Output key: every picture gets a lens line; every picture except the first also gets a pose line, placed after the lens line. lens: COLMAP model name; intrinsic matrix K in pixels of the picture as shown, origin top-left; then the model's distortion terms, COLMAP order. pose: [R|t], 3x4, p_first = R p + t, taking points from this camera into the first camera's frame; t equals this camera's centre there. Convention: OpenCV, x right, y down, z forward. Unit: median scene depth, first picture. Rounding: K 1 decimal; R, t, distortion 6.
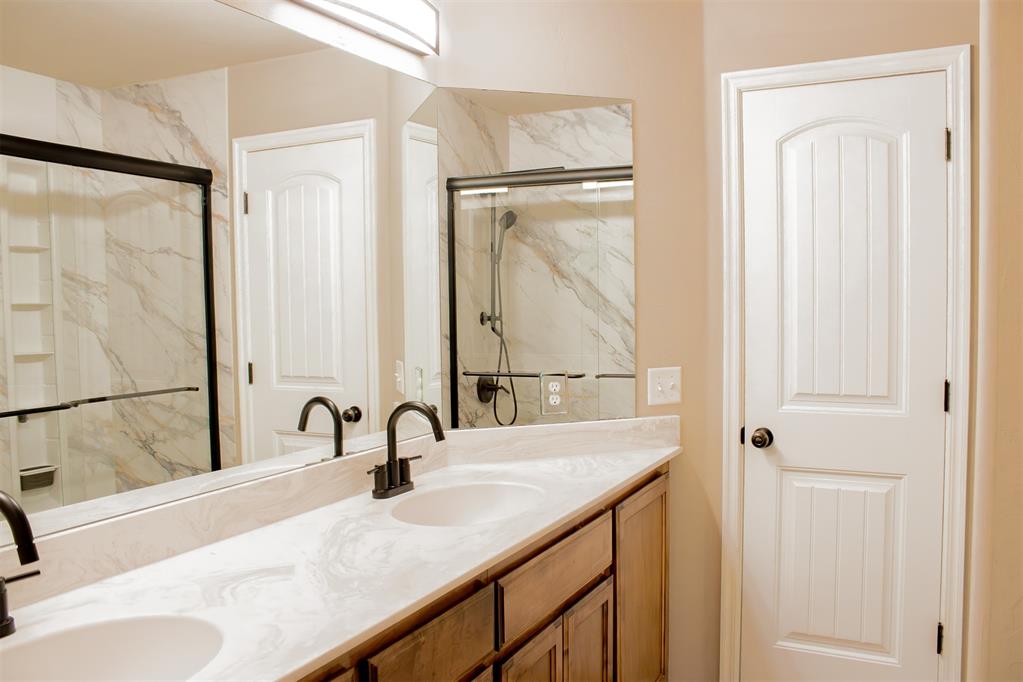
lens RADIAL K [[885.5, 0, 511.5], [0, 885.5, 341.0], [0, 0, 1]] dist [-0.059340, 0.001647]
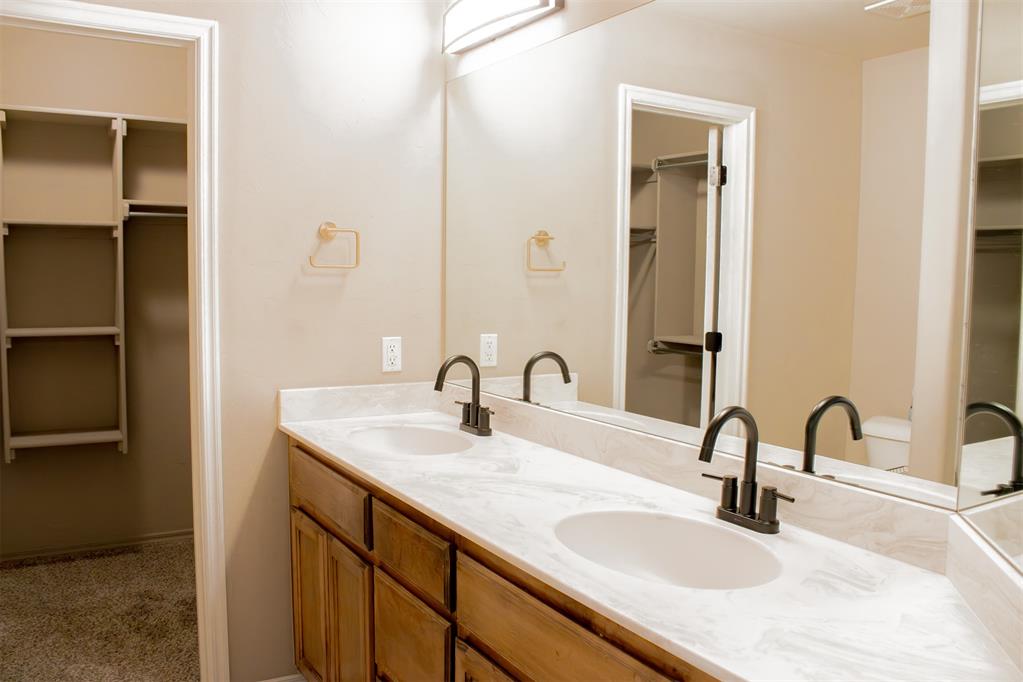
lens RADIAL K [[885.5, 0, 511.5], [0, 885.5, 341.0], [0, 0, 1]] dist [-0.059340, 0.001647]
pose [[-0.555138, 0.069699, -0.828833, 0.749028], [-0.041470, 0.992924, 0.111274, -0.075727], [0.830724, 0.096144, -0.548319, 1.549763]]
